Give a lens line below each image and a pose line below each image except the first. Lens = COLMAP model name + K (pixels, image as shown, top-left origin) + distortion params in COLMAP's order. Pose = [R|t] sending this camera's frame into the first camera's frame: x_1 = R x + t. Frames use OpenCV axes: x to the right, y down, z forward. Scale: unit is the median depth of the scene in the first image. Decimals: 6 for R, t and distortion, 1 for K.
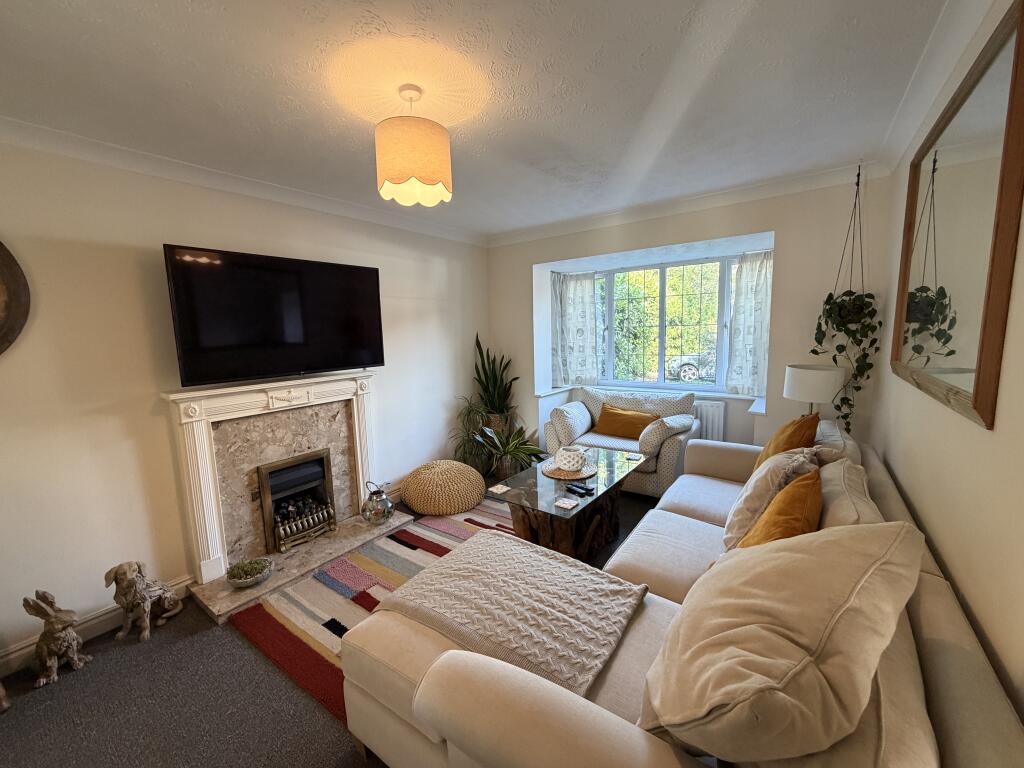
lens RADIAL K [[408.5, 0, 508.6], [0, 408.5, 382.9], [0, 0, 1]] dist [-0.000878, -0.000075]
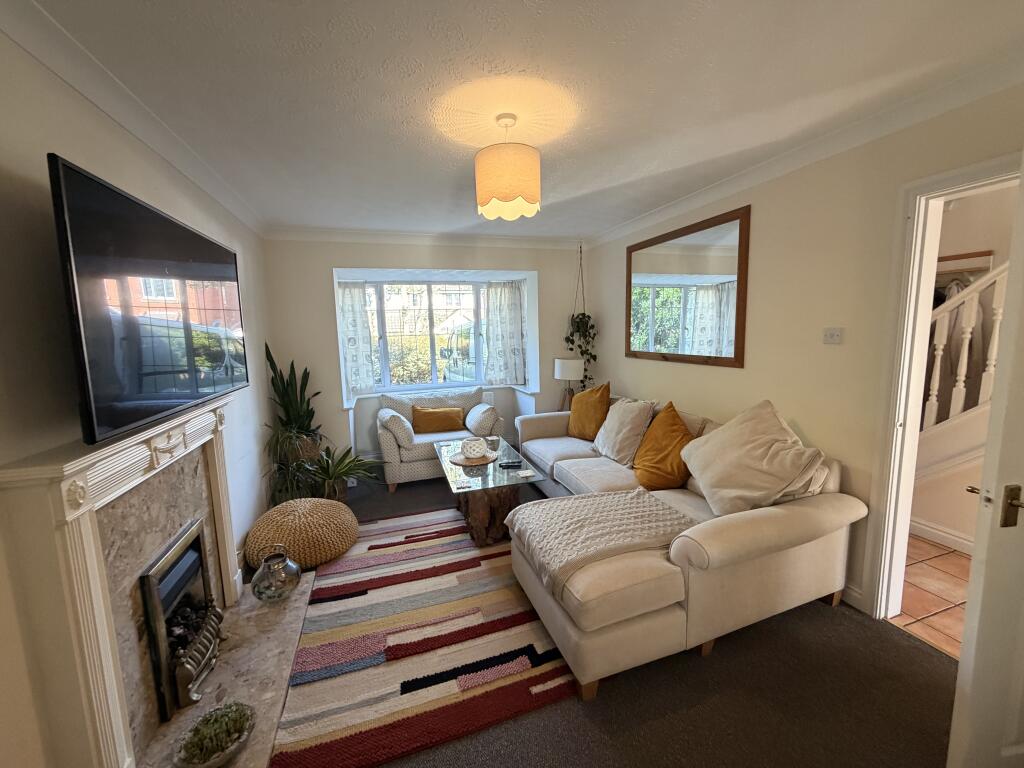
lens RADIAL K [[408.5, 0, 508.6], [0, 408.5, 382.9], [0, 0, 1]] dist [-0.000878, -0.000075]
pose [[0.590987, -0.091572, 0.801467, -0.651930], [0.115713, 0.992885, 0.028118, -0.015451], [-0.798339, 0.076123, 0.597378, 0.209202]]
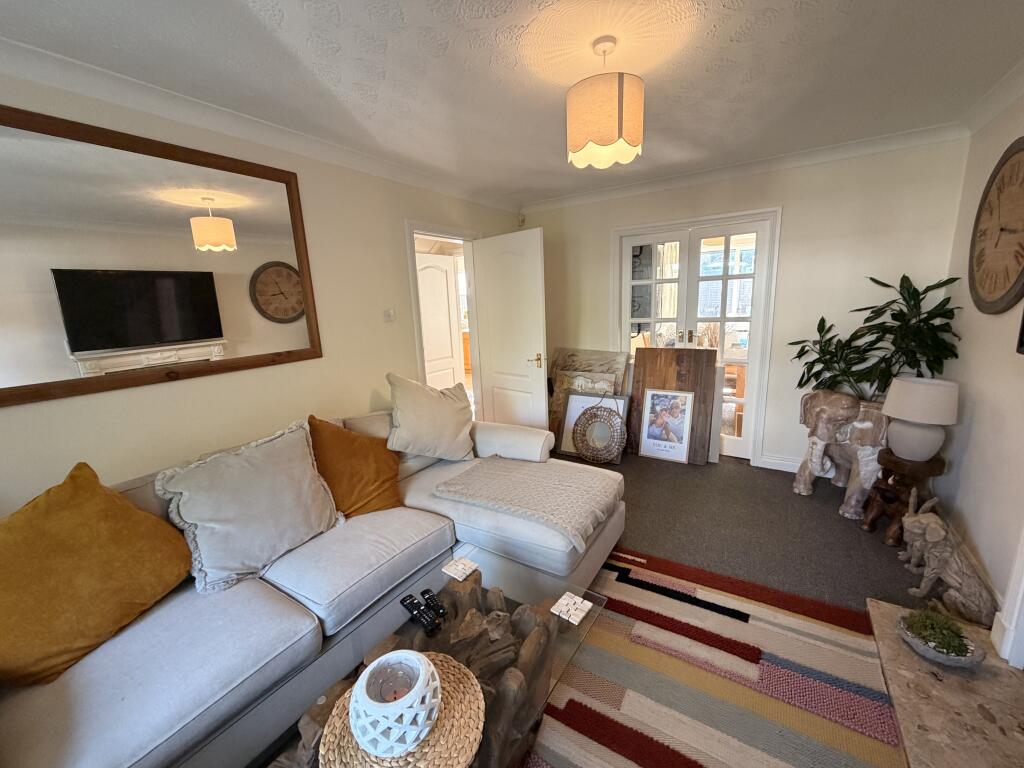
lens RADIAL K [[408.5, 0, 508.6], [0, 408.5, 382.9], [0, 0, 1]] dist [-0.000878, -0.000075]
pose [[-0.995895, 0.084711, -0.031889, 0.045419], [0.069878, 0.943477, 0.323989, -0.157661], [0.057532, 0.320430, -0.945523, 1.172523]]
